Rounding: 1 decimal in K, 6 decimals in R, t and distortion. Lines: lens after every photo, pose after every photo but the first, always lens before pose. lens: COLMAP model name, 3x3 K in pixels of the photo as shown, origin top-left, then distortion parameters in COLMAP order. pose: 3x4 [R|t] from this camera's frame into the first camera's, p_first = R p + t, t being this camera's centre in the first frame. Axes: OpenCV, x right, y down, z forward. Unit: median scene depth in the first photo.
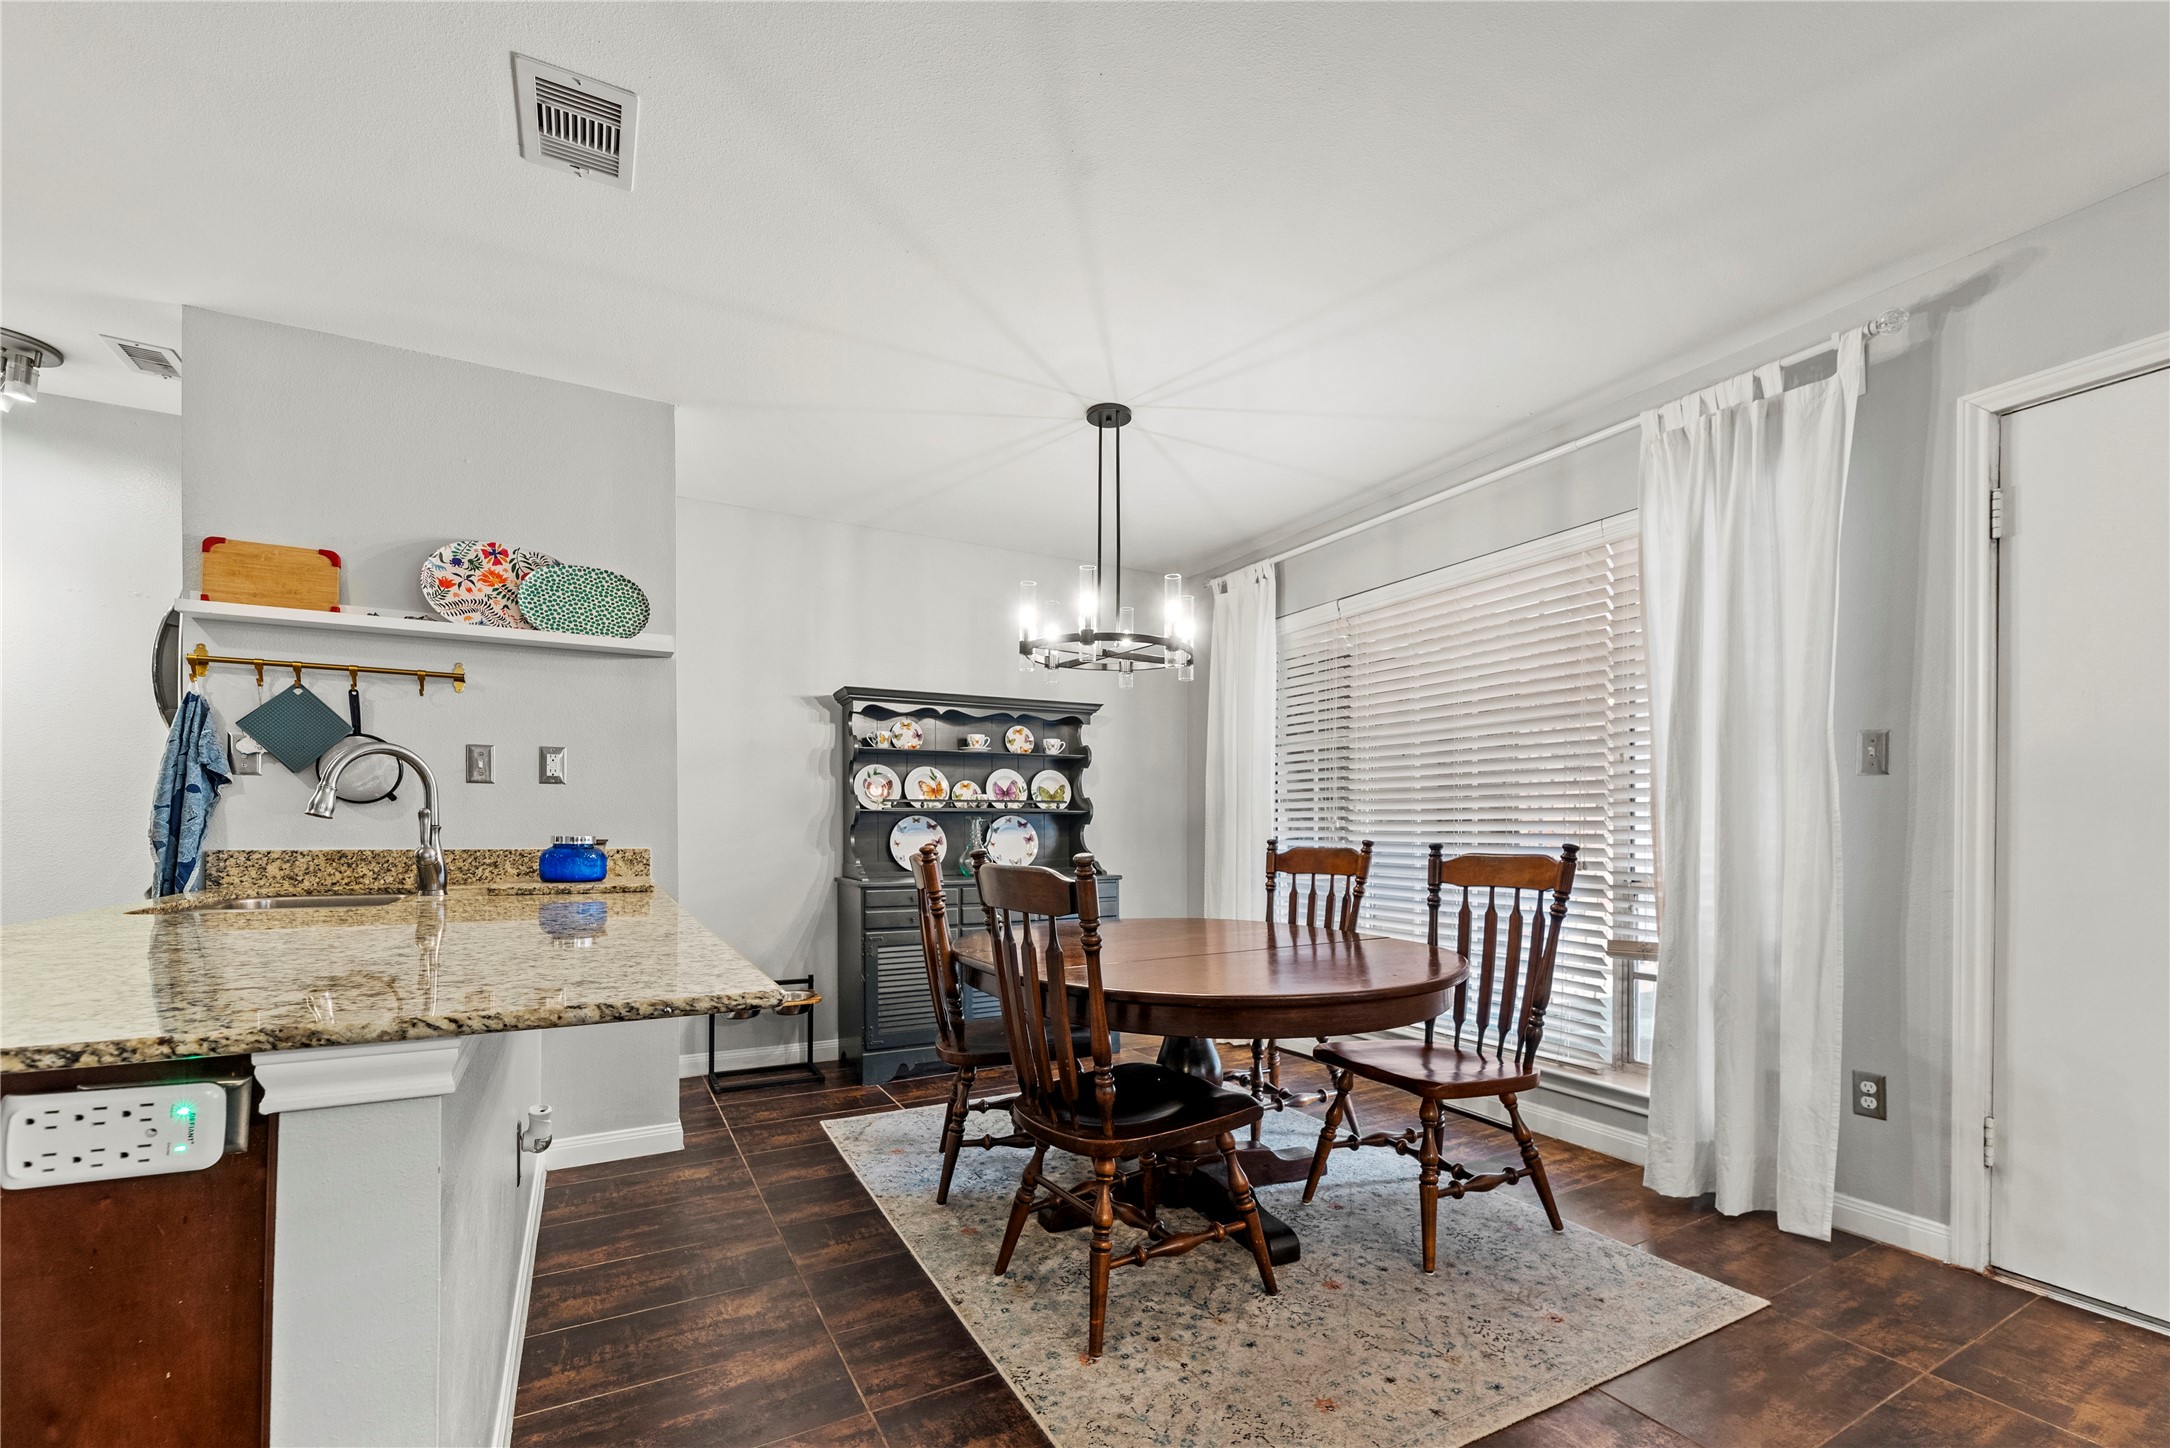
lens RADIAL K [[904.3, 0, 1092.7], [0, 904.3, 828.1], [0, 0, 1]] dist [-0.000892, -0.000212]
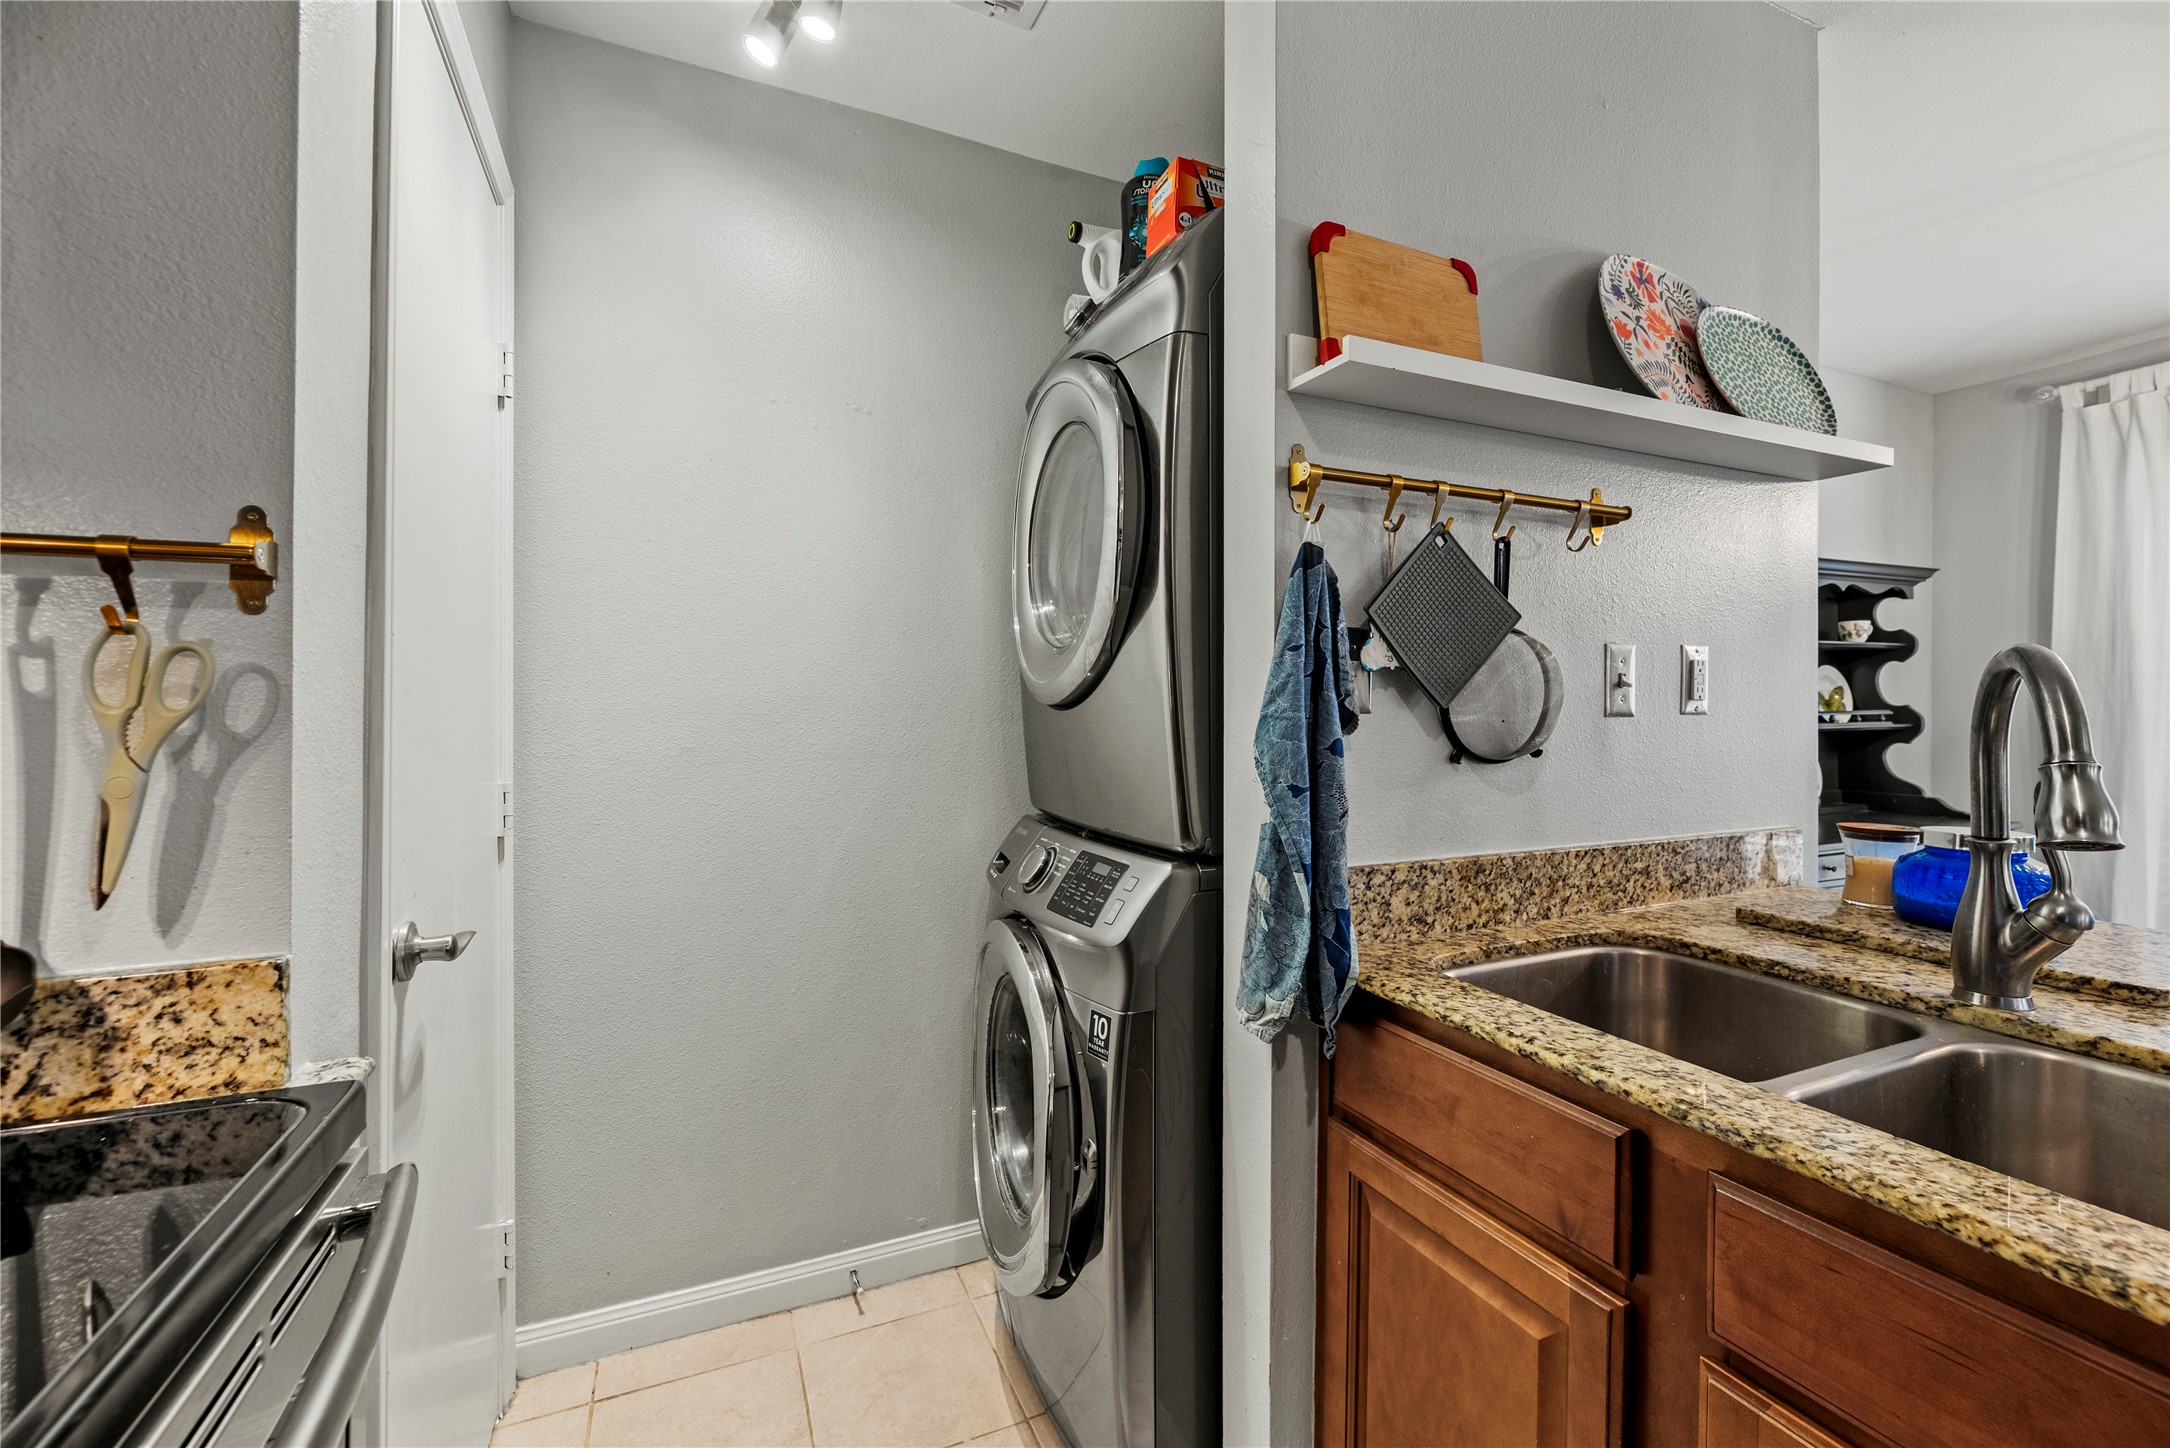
lens RADIAL K [[878.5, 0, 1090.4], [0, 878.5, 707.8], [0, 0, 1]] dist [-0.001603, -0.000521]
pose [[0.995682, -0.006437, -0.092606, -0.962389], [0.006099, 0.999974, -0.003941, -0.056586], [0.092629, 0.003359, 0.995695, 0.474964]]
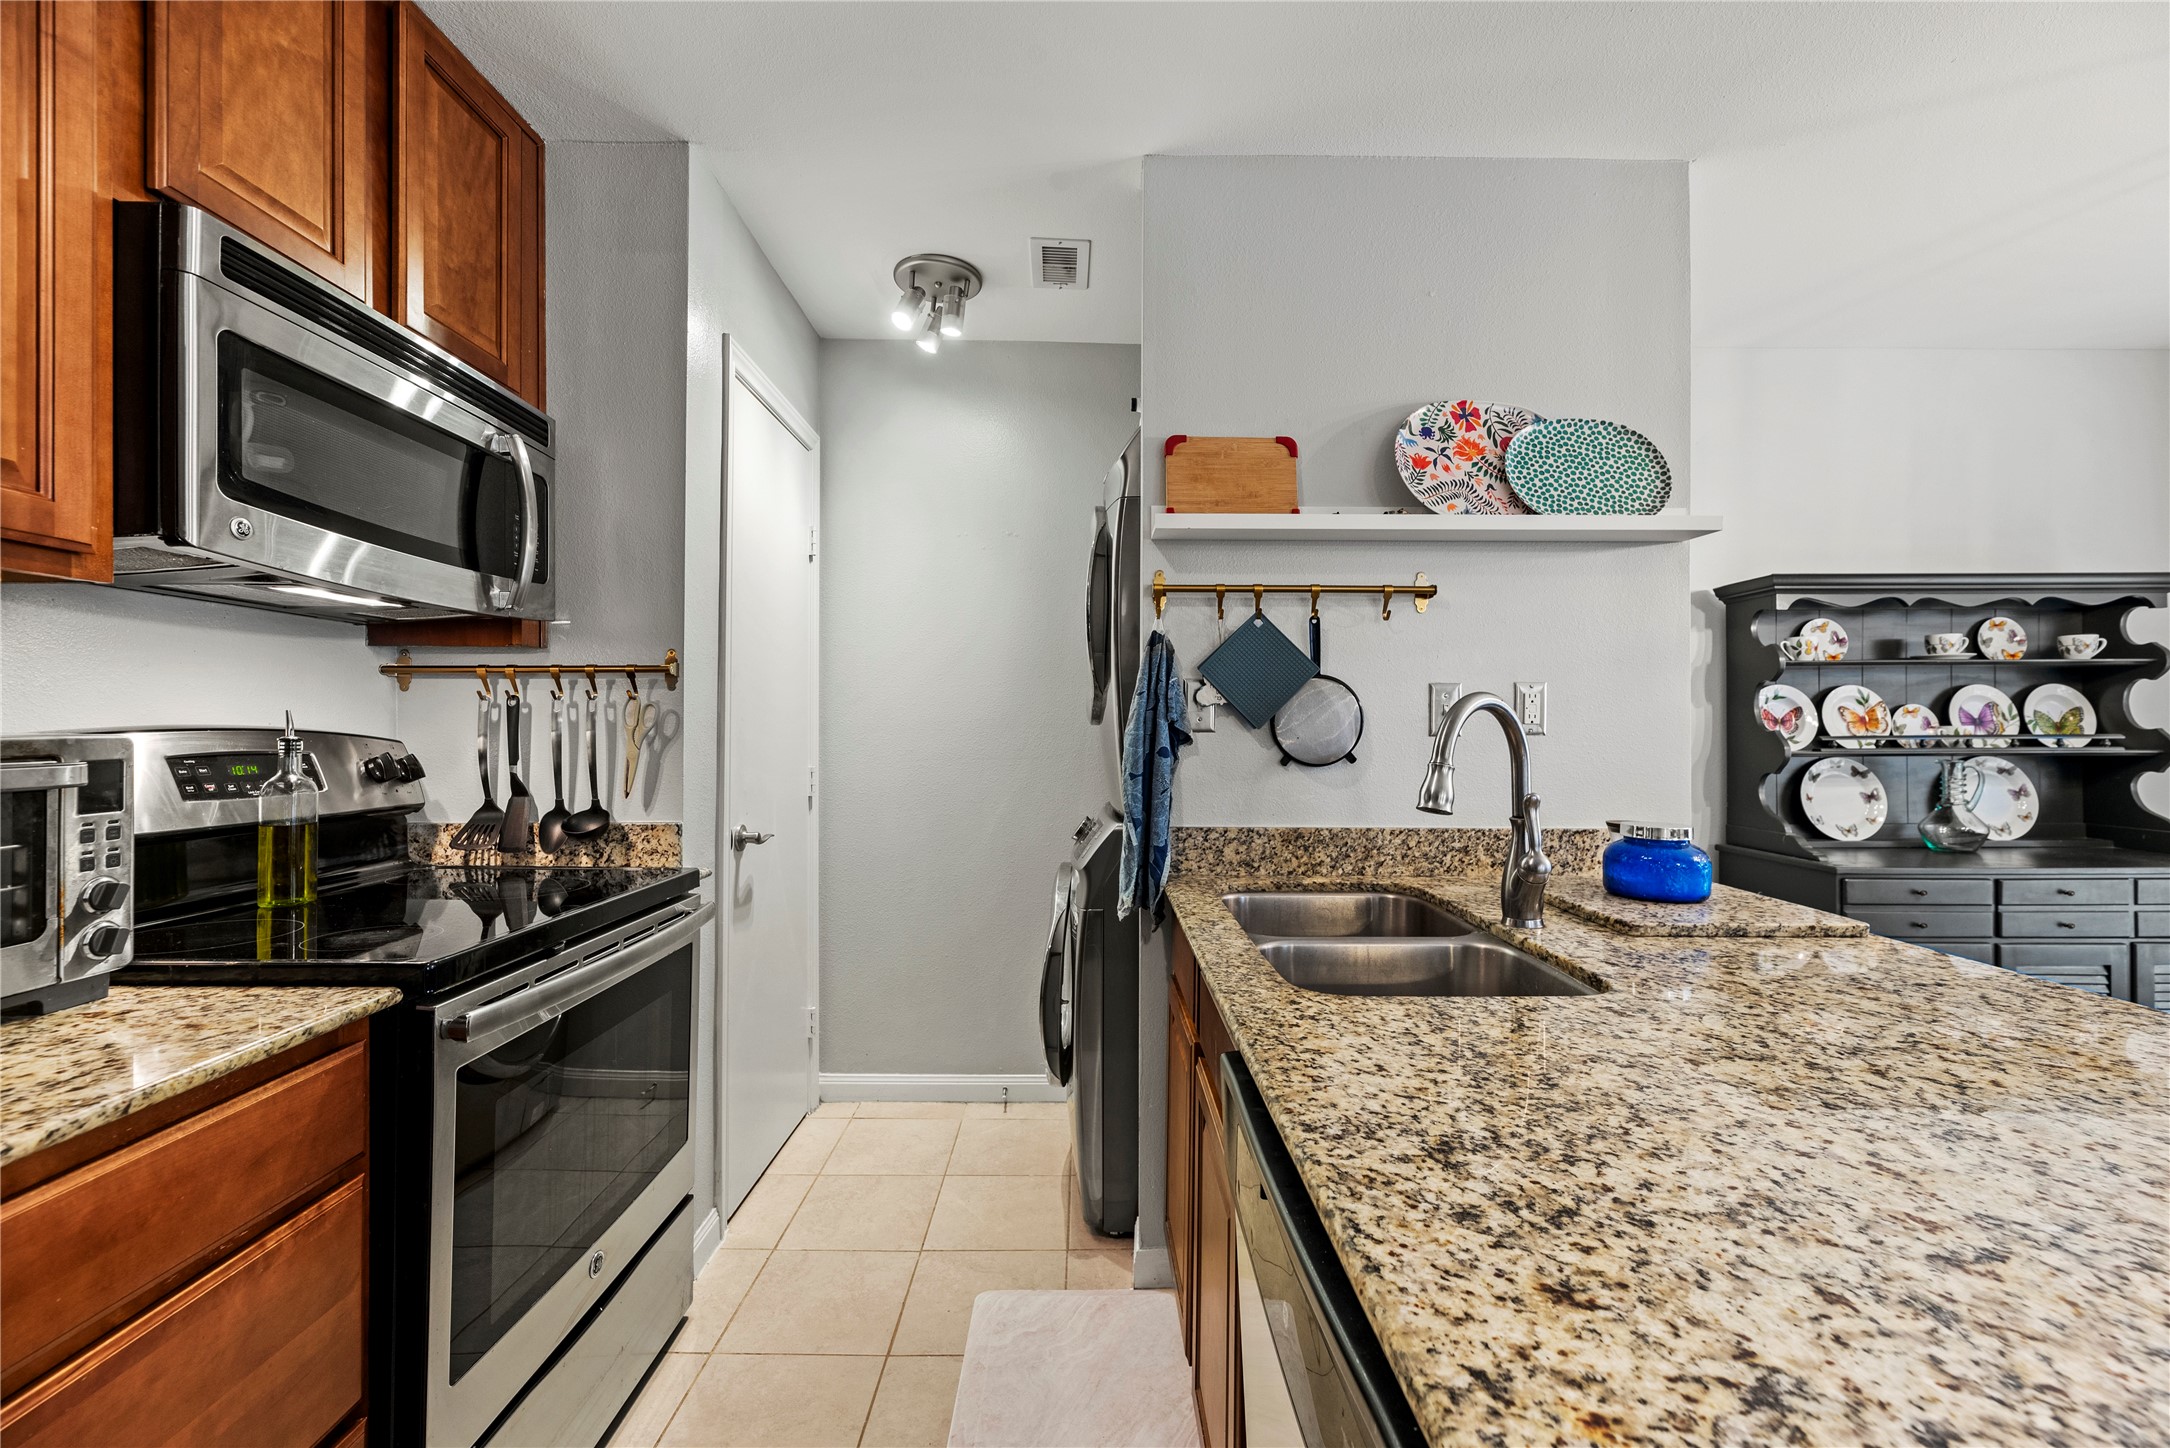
lens RADIAL K [[859.7, 0, 1104.1], [0, 859.7, 724.8], [0, 0, 1]] dist [-0.000439, 0.000023]
pose [[0.881616, -0.001690, -0.471964, -0.609468], [-0.000445, 0.999990, -0.004413, -0.057553], [0.471967, 0.004100, 0.881607, 0.273563]]
